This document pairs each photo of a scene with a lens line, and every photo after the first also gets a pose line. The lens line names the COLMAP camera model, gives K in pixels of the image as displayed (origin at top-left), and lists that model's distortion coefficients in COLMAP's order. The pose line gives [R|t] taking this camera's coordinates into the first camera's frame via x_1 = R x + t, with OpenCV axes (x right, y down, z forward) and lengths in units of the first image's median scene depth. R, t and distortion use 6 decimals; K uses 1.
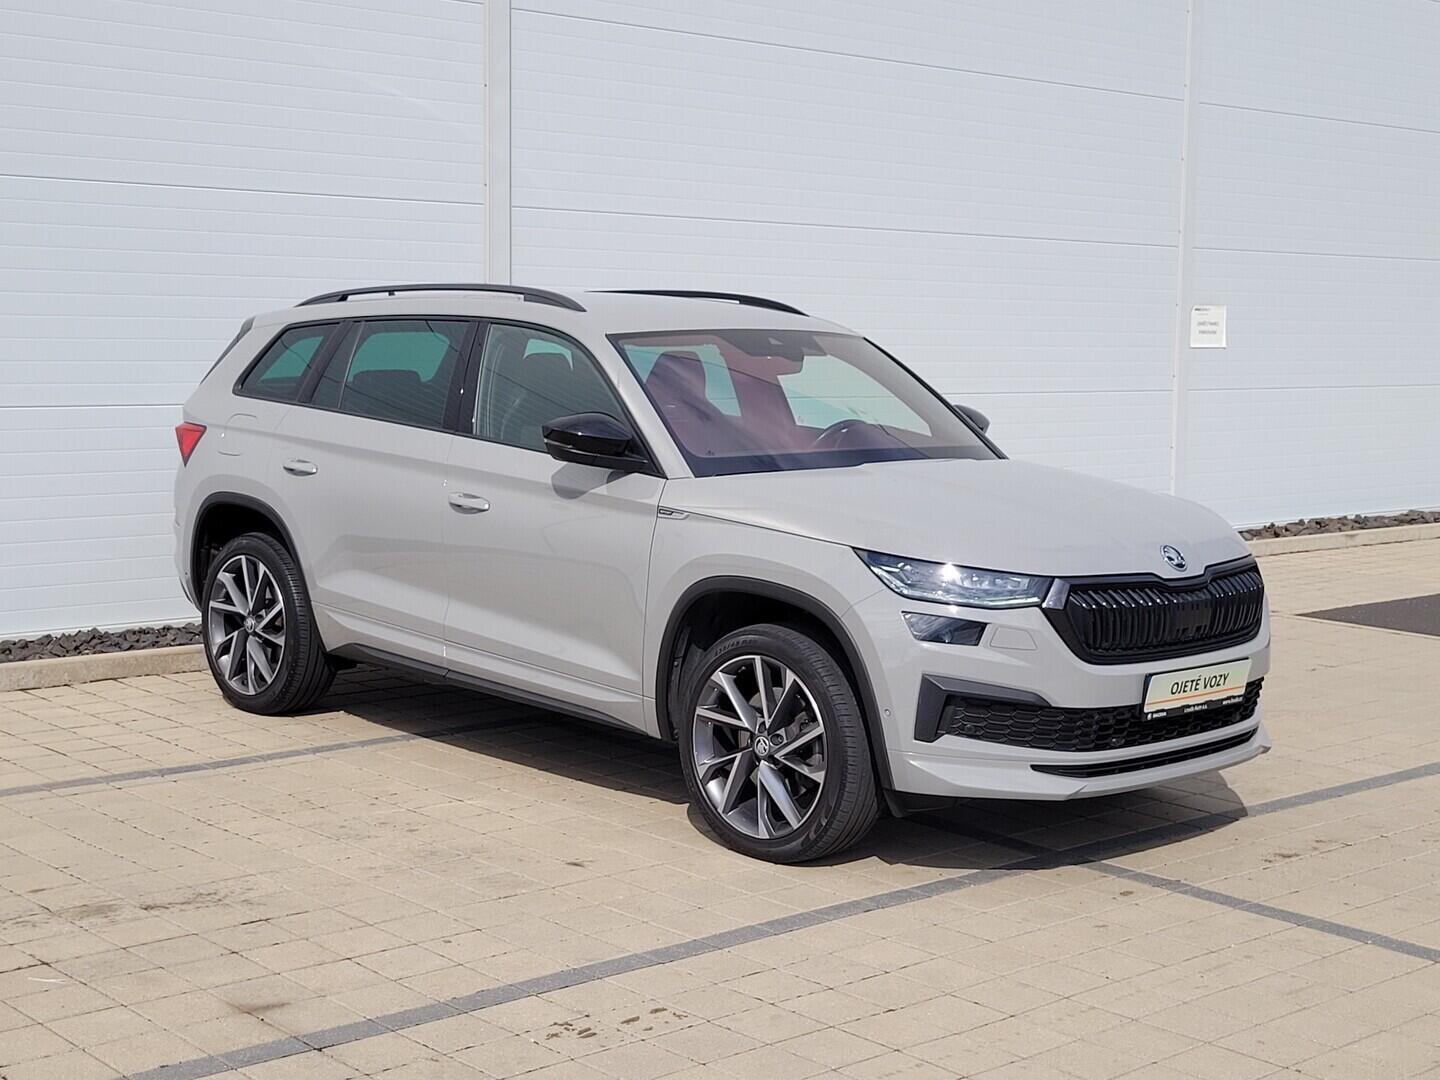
lens RADIAL K [[2188.0, 0, 715.5], [0, 2188.0, 566.7], [0, 0, 1]] dist [0.016620, 0.040391]
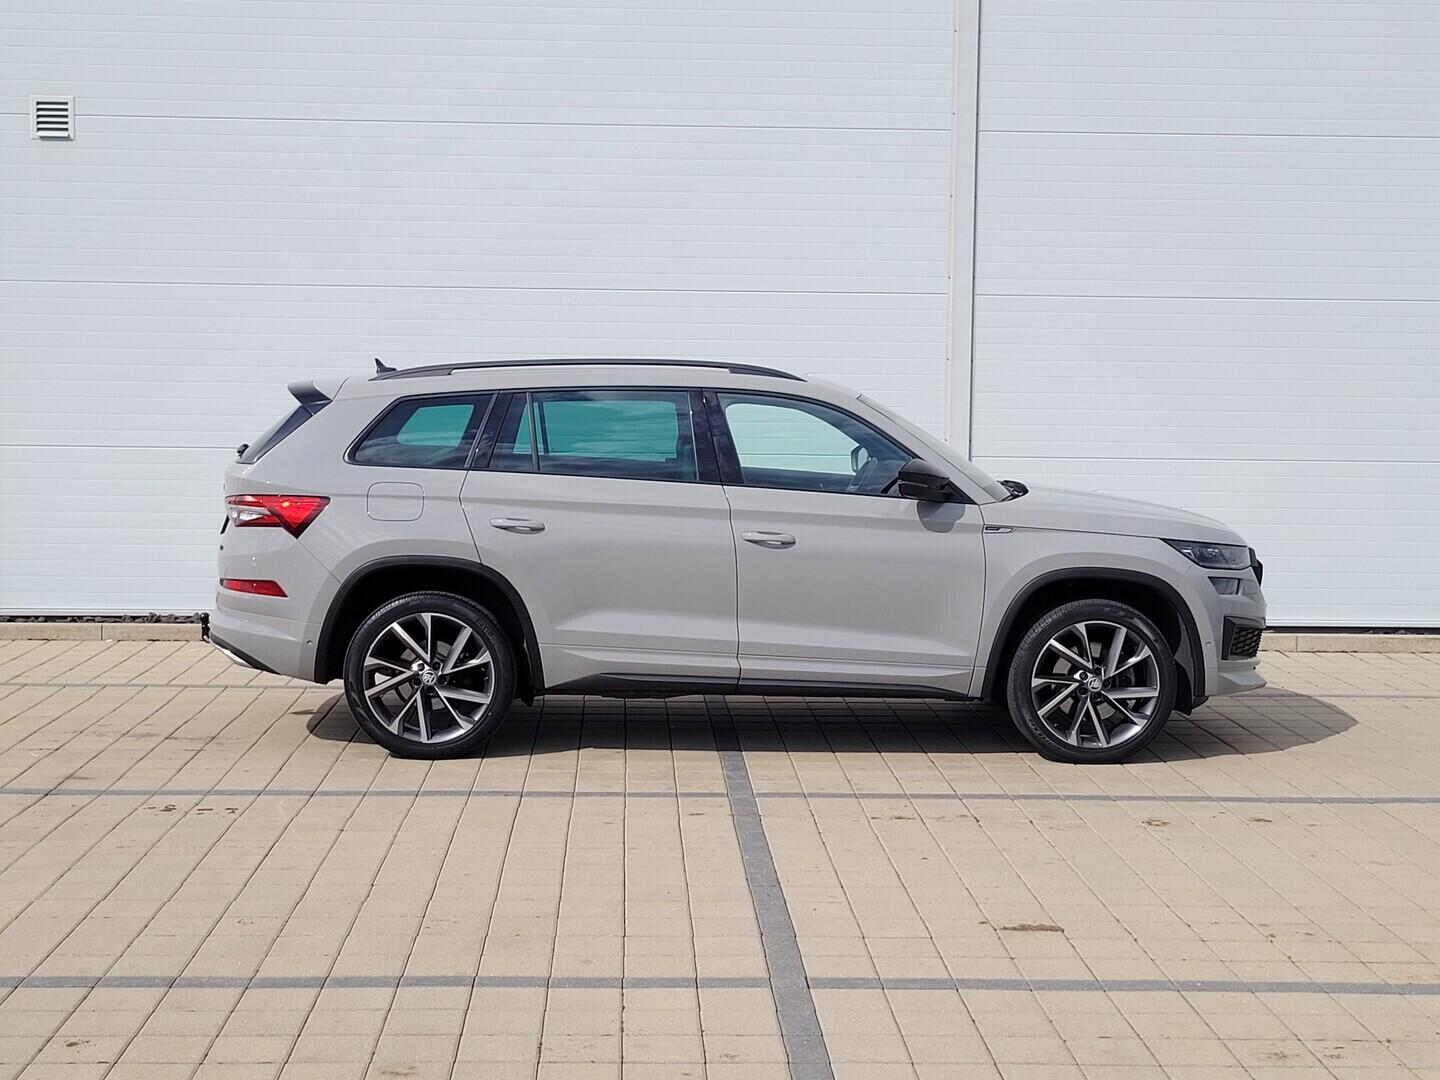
lens RADIAL K [[2188.0, 0, 715.5], [0, 2188.0, 566.7], [0, 0, 1]] dist [0.016620, 0.040391]
pose [[0.650214, -0.088724, 0.754553, -1.032838], [0.093953, 0.994925, 0.036027, -0.058947], [-0.753920, 0.047467, 0.655250, 0.207920]]
